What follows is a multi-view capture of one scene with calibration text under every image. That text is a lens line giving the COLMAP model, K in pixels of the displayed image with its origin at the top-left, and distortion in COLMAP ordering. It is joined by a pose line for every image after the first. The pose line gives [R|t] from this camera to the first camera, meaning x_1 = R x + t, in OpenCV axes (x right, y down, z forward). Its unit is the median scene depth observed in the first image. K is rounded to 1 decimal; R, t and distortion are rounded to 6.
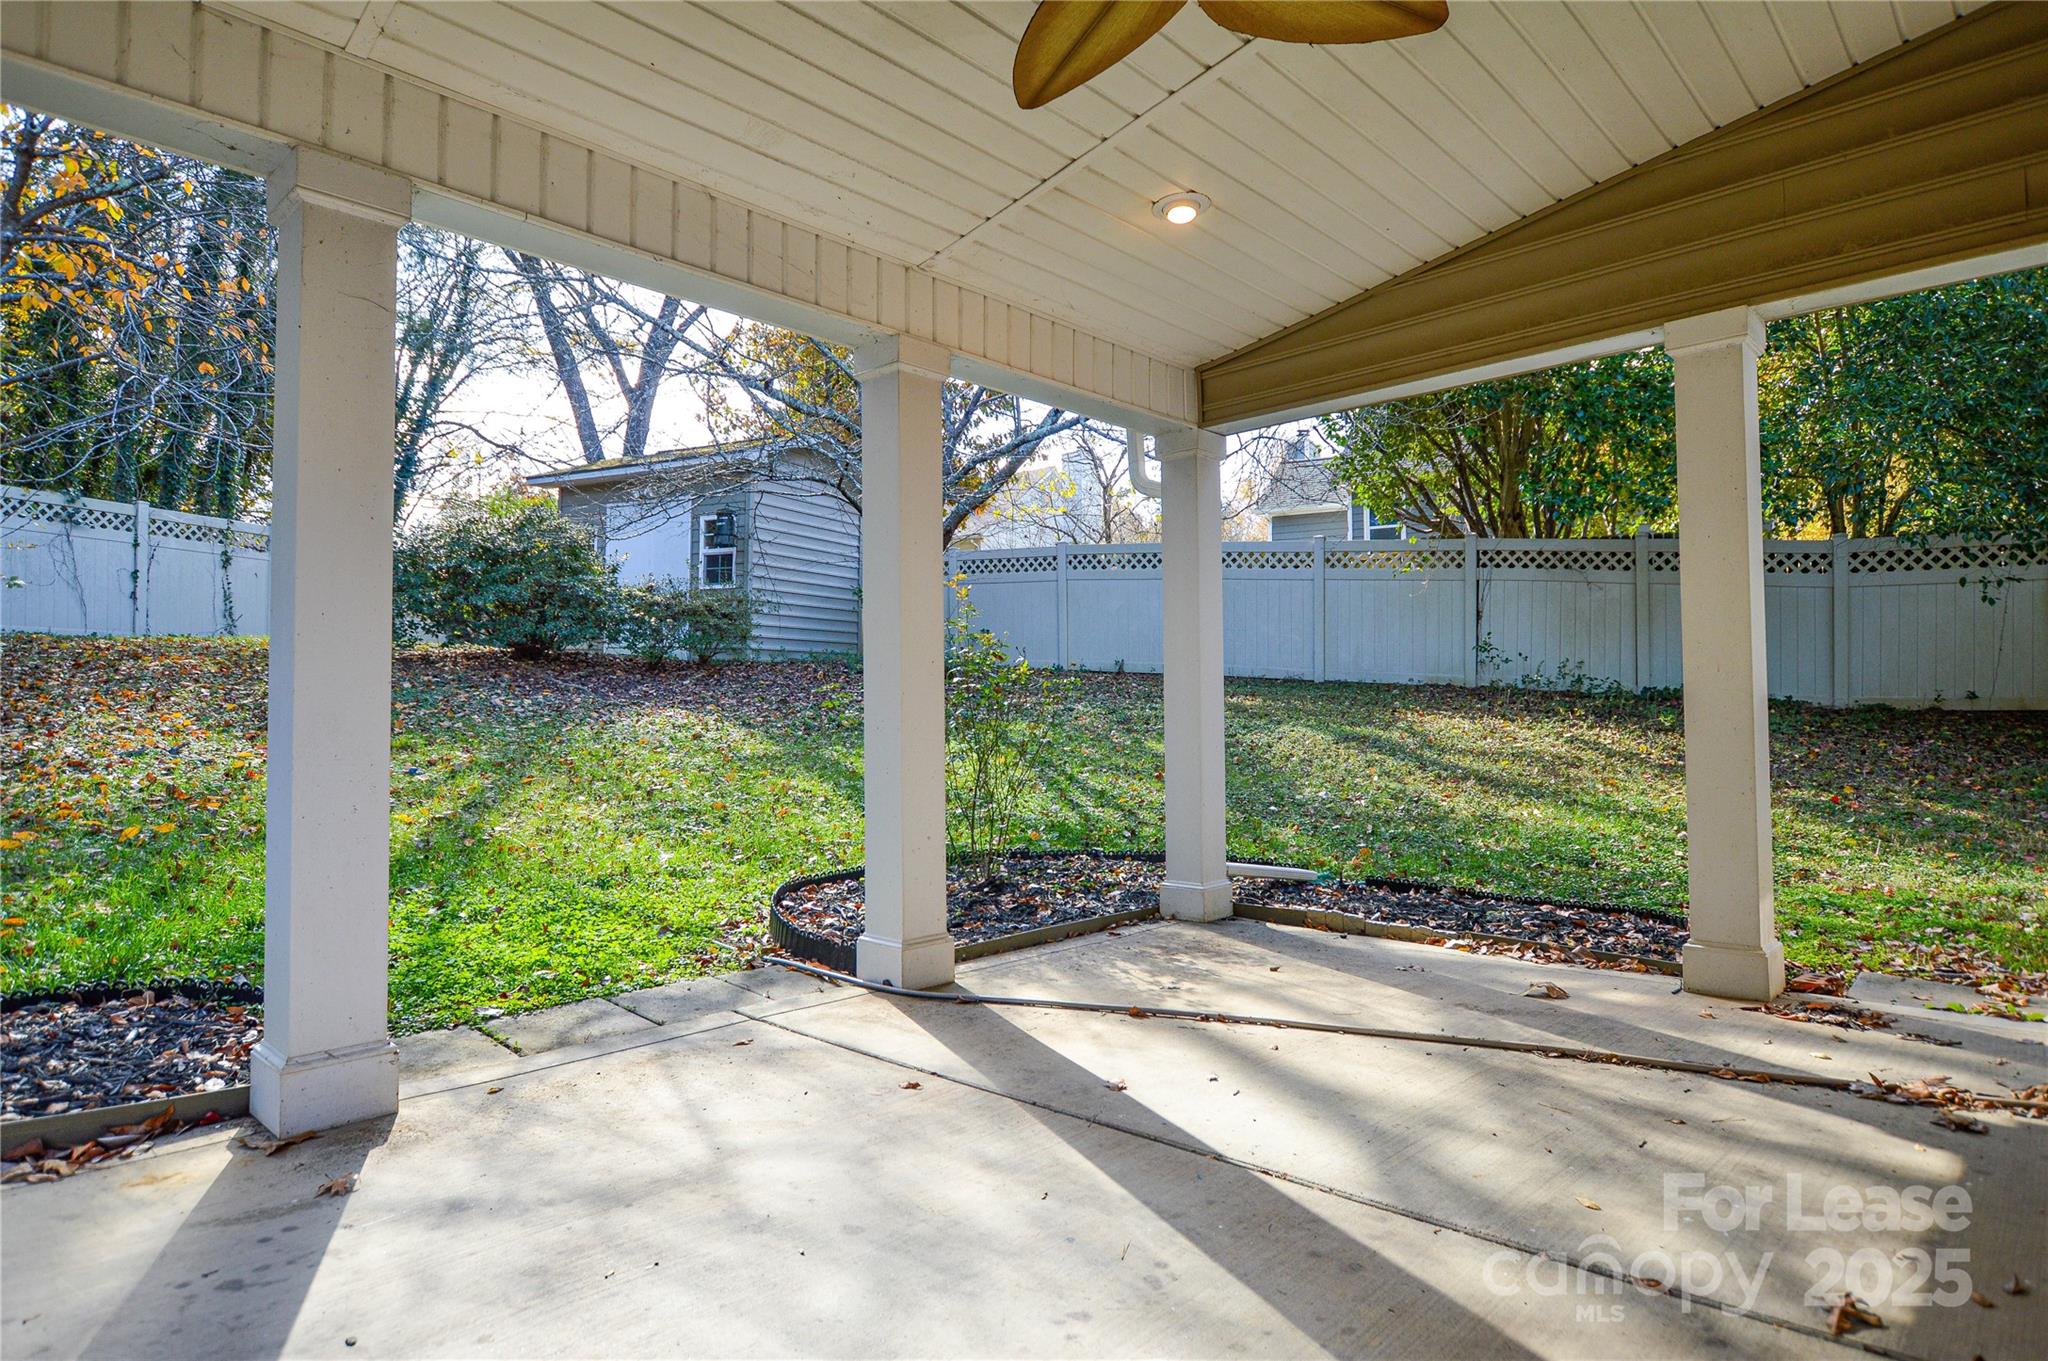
lens RADIAL K [[1194.4, 0, 1086.4], [0, 1194.4, 669.8], [0, 0, 1]] dist [-0.017424, 0.001836]
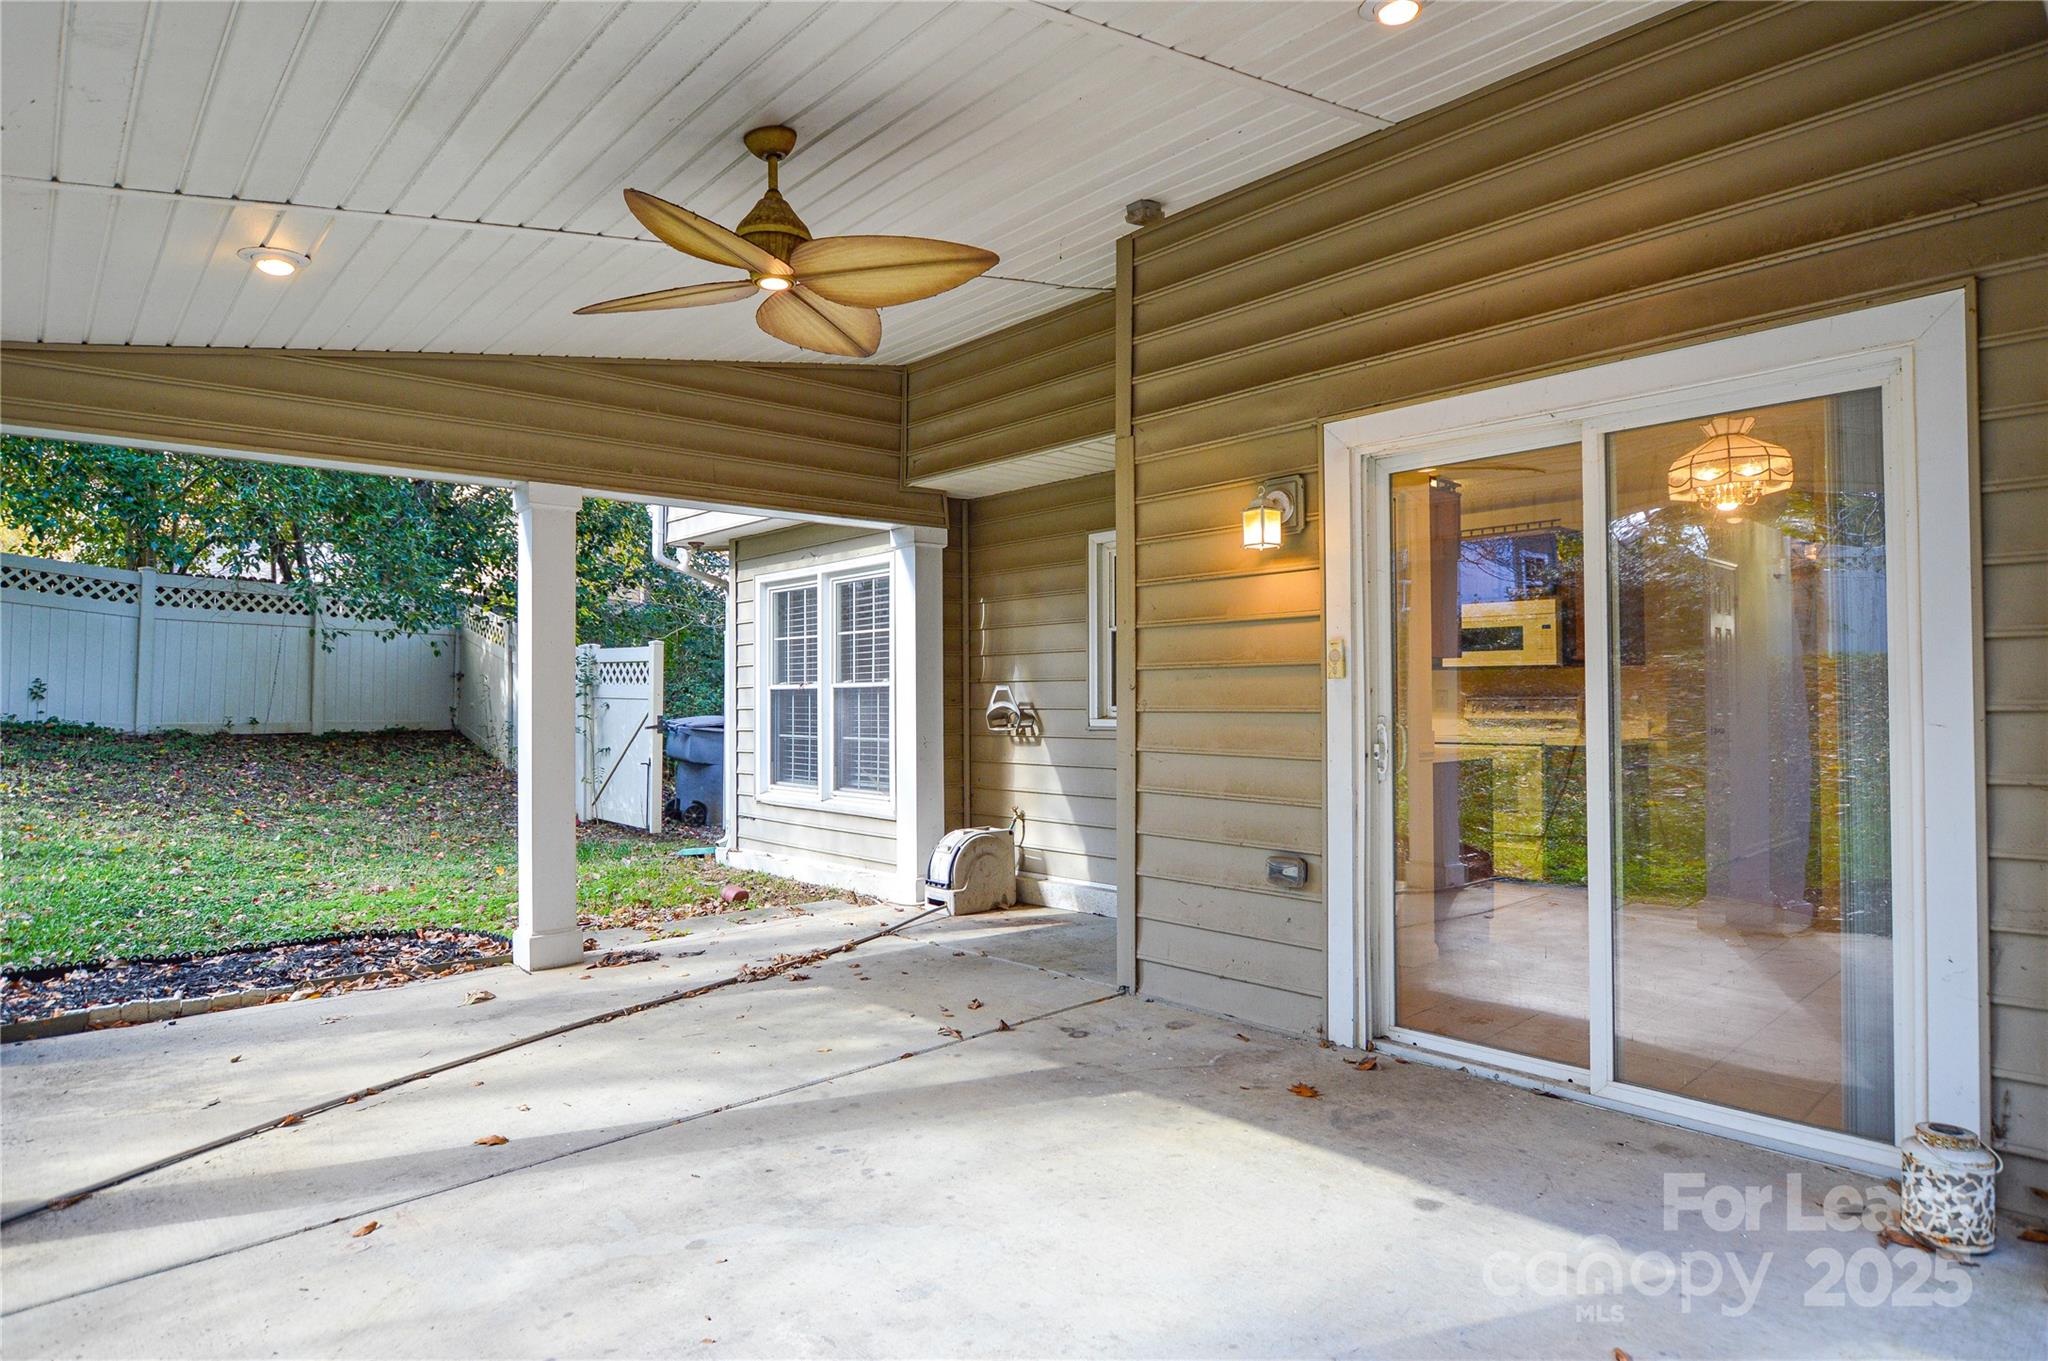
lens RADIAL K [[1194.4, 0, 1008.2], [0, 1194.4, 684.5], [0, 0, 1]] dist [-0.017424, 0.001836]
pose [[0.062549, 0.014657, 0.997934, -0.362612], [-0.024144, 0.999622, -0.013169, -0.016465], [-0.997750, -0.023270, 0.062879, 0.183210]]
